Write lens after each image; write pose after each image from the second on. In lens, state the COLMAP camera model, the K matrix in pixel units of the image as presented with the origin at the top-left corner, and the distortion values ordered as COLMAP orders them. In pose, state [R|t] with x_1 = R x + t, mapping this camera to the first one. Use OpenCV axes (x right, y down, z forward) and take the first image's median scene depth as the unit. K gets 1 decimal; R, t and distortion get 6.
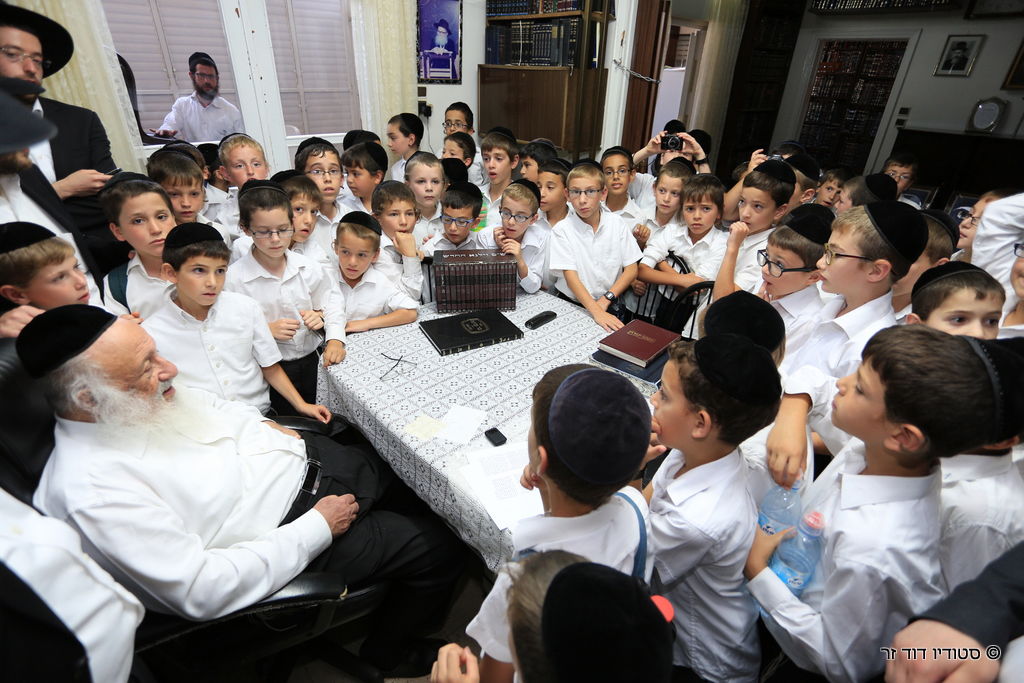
lens RADIAL K [[502.2, 0, 517.5], [0, 502.2, 346.5], [0, 0, 1]] dist [-0.064885, 0.023999]
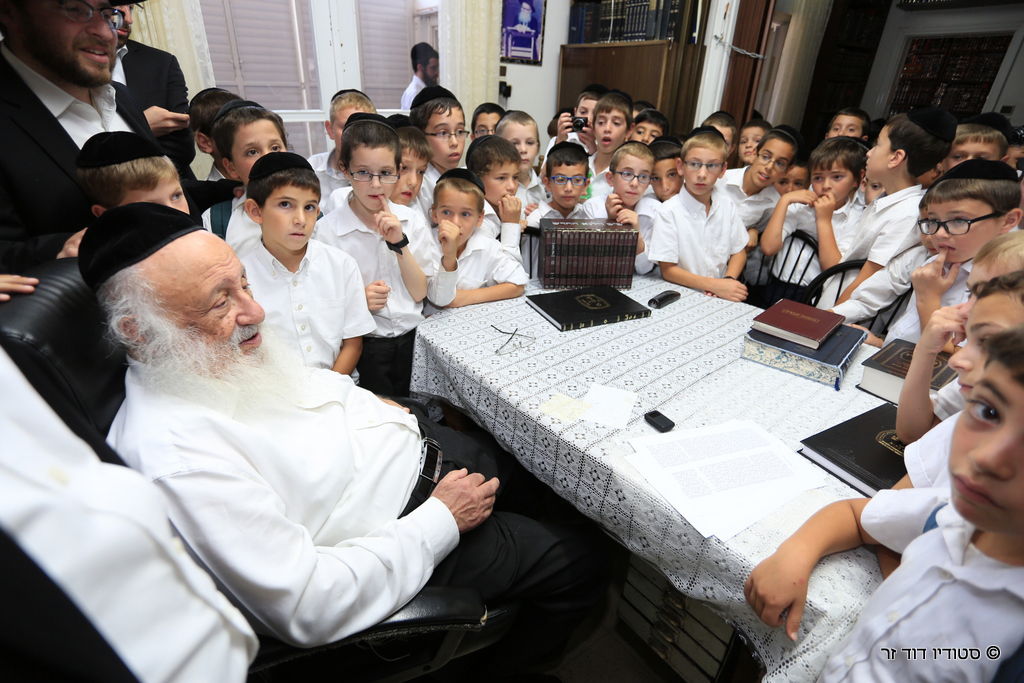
lens RADIAL K [[502.2, 0, 515.9], [0, 502.2, 347.5], [0, 0, 1]] dist [-0.064885, 0.023999]
pose [[0.997784, 0.029749, -0.059523, -0.175604], [-0.032033, 0.998772, -0.037791, 0.079715], [0.058326, 0.039614, 0.997511, 0.157338]]
